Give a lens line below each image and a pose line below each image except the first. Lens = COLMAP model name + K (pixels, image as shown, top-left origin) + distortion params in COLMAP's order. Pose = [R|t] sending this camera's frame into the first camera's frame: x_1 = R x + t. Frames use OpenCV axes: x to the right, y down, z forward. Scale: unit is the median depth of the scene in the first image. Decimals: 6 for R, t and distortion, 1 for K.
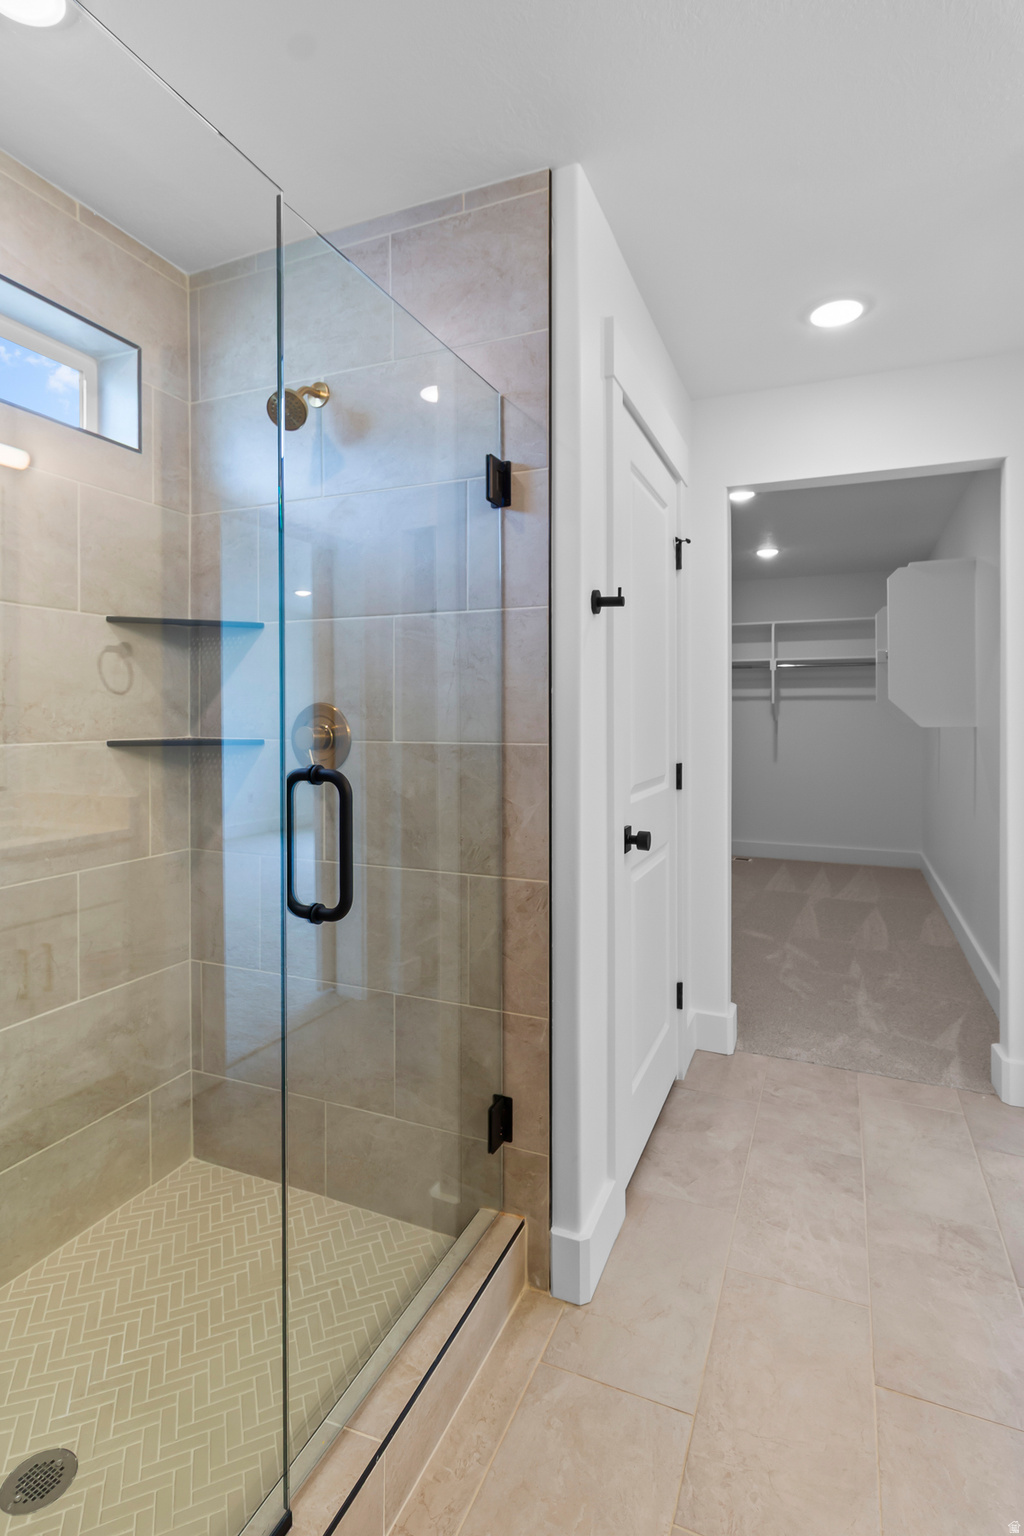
lens RADIAL K [[769.0, 0, 516.8], [0, 769.0, 714.0], [0, 0, 1]] dist [0.001615, -0.001710]
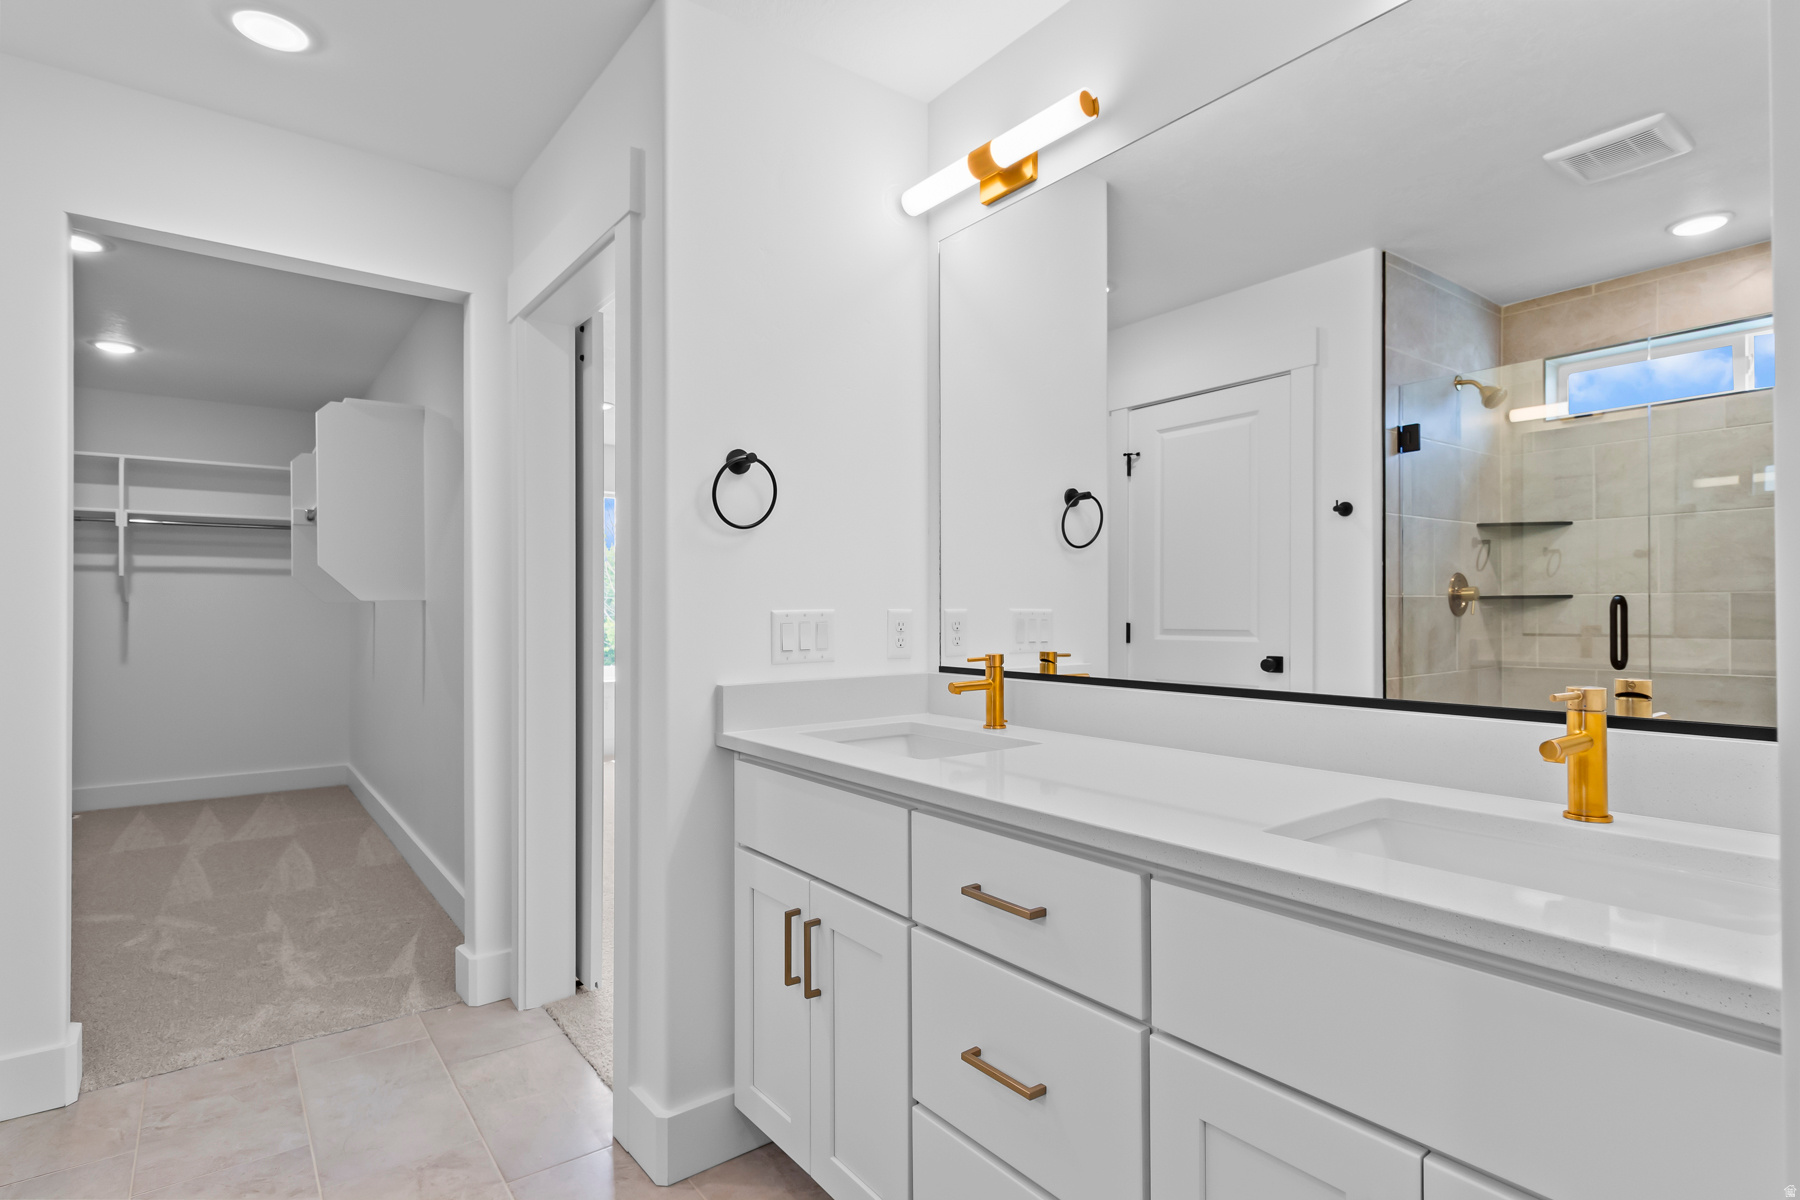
lens RADIAL K [[901.2, 0, 907.4], [0, 901.2, 599.4], [0, 0, 1]] dist [0.001615, -0.001710]
pose [[0.493226, 0.003196, 0.869896, -0.025218], [0.004532, 0.999970, -0.006243, 0.026826], [-0.869890, 0.007022, 0.493196, 0.022146]]
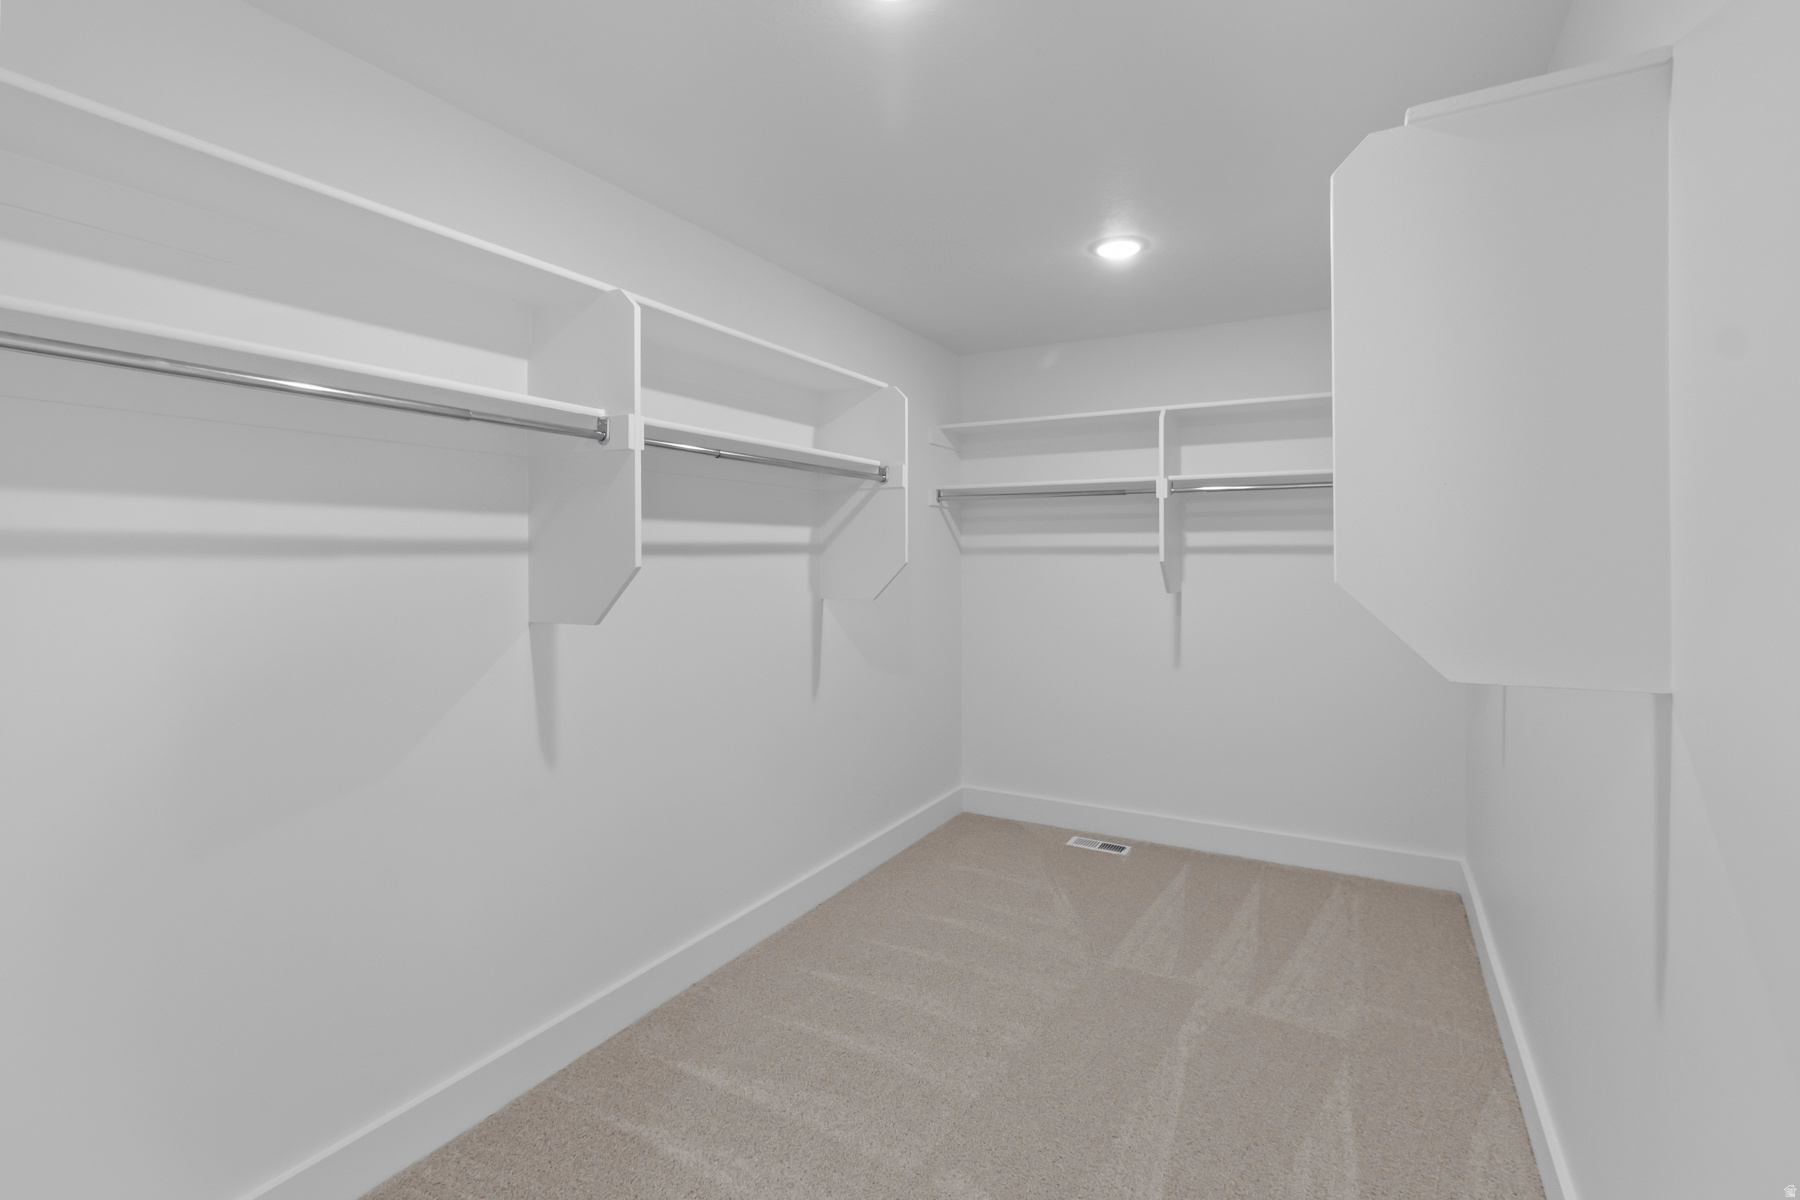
lens RADIAL K [[820.9, 0, 919.1], [0, 820.9, 546.2], [0, 0, 1]] dist [0.005501, -0.000188]
pose [[0.994550, 0.003034, -0.104216, 0.410156], [-0.003804, 0.999967, -0.007192, -0.035219], [0.104191, 0.007549, 0.994529, 0.767656]]
